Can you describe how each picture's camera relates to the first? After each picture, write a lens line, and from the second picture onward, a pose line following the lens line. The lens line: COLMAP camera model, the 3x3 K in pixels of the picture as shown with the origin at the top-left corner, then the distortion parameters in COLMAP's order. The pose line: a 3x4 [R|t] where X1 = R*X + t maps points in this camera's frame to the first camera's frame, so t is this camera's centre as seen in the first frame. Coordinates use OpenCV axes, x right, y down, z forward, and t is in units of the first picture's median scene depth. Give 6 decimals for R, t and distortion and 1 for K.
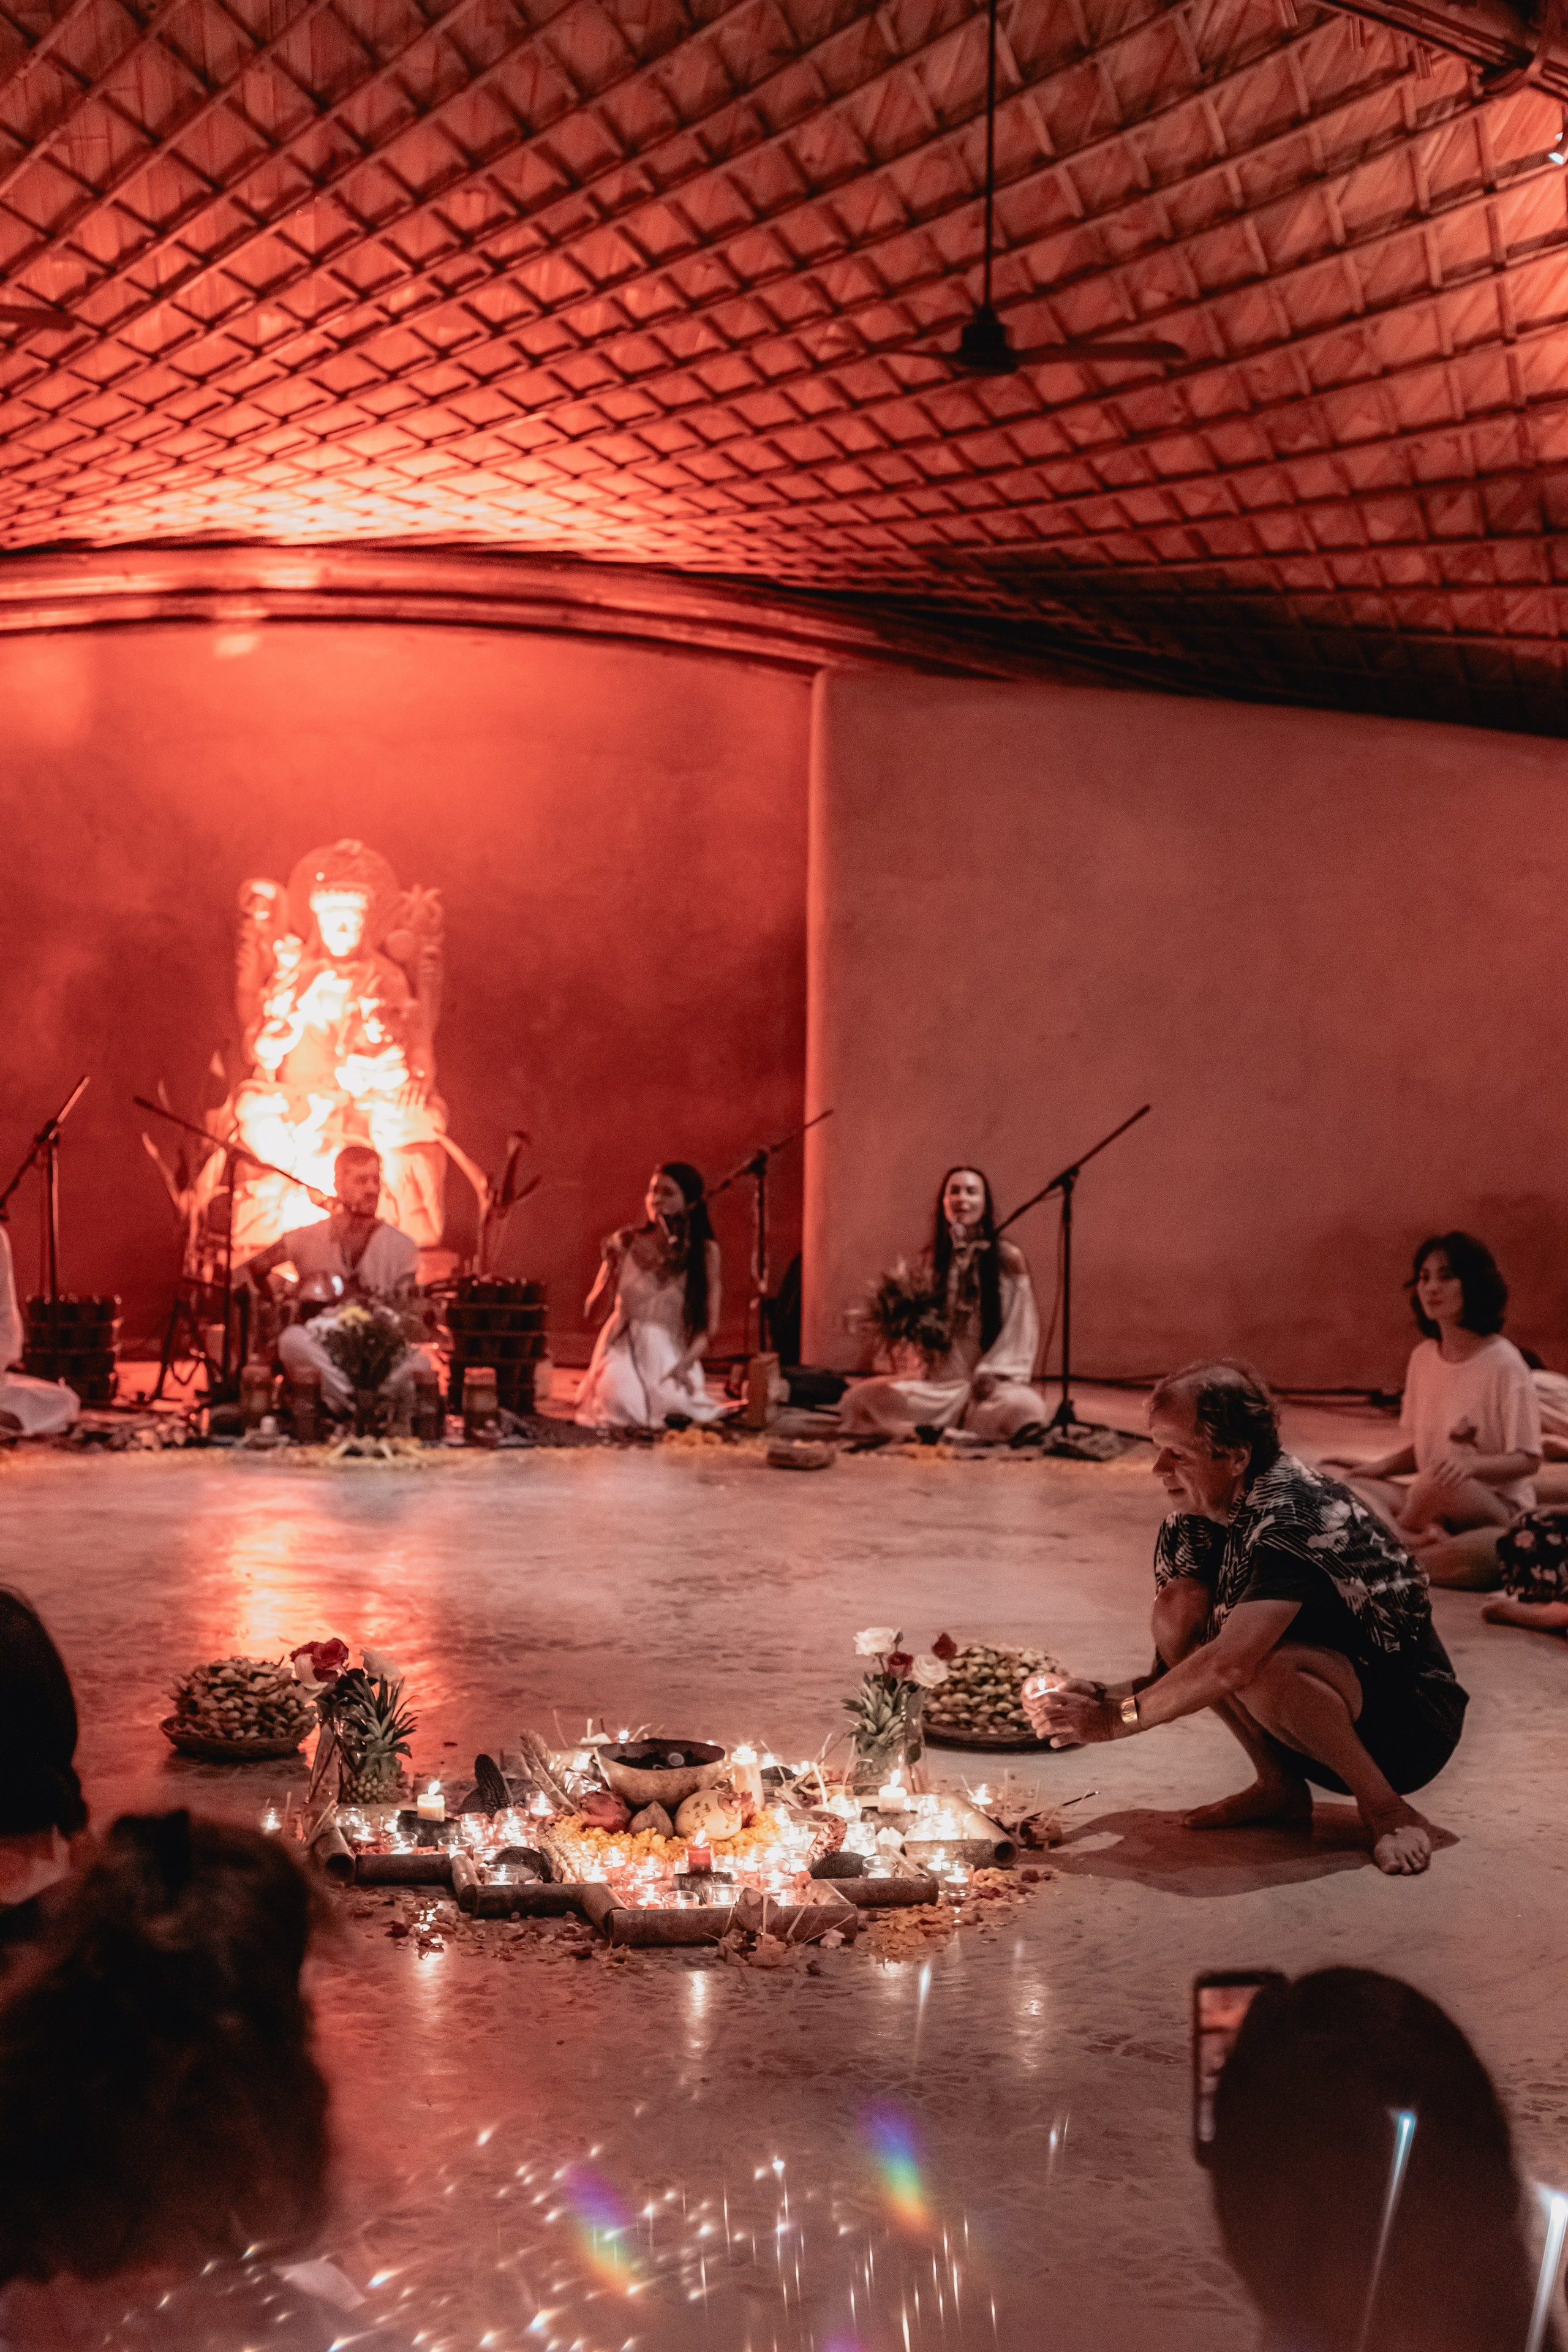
lens RADIAL K [[3290.4, 0, 788.8], [0, 3290.4, 1253.4], [0, 0, 1]] dist [0.023712, -0.110332]
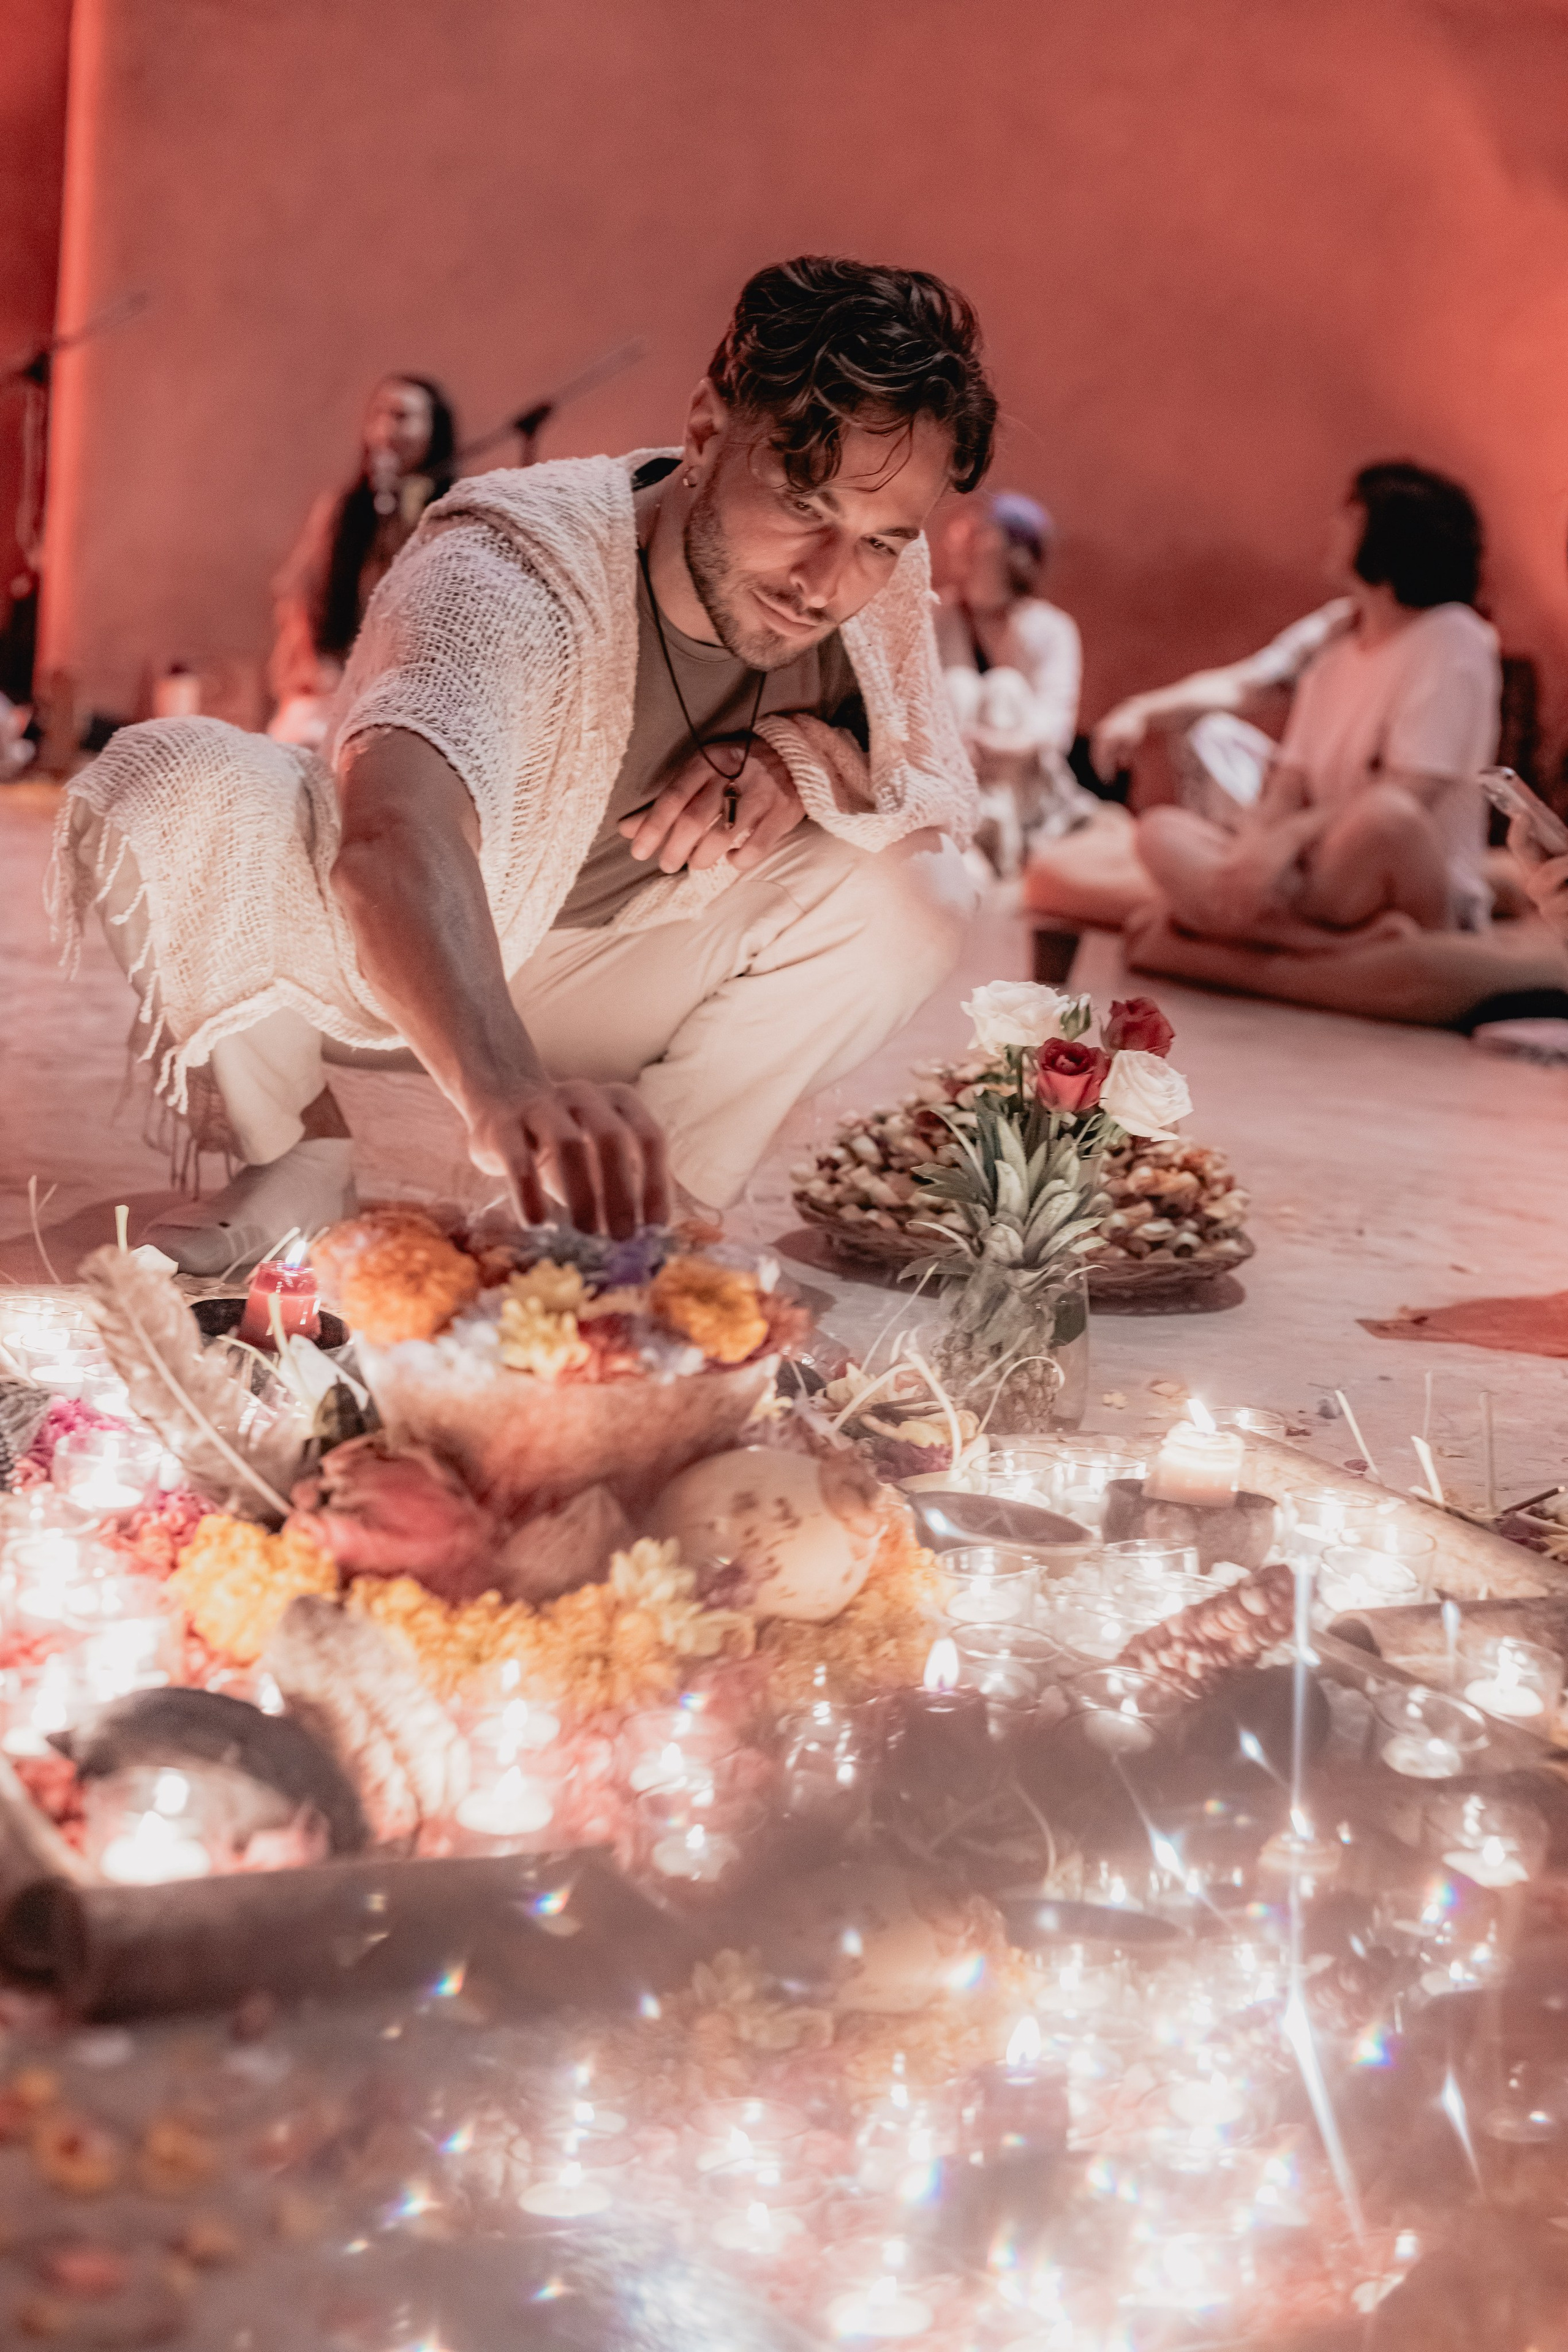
lens RADIAL K [[3432.4, 0, 784.0], [0, 3432.4, 1176.0], [0, 0, 1]] dist [0.005145, -0.013872]
pose [[0.960968, 0.016732, 0.276152, -0.051195], [-0.049122, 0.992629, 0.110793, 0.050330], [-0.272263, -0.120033, 0.954707, 0.340002]]
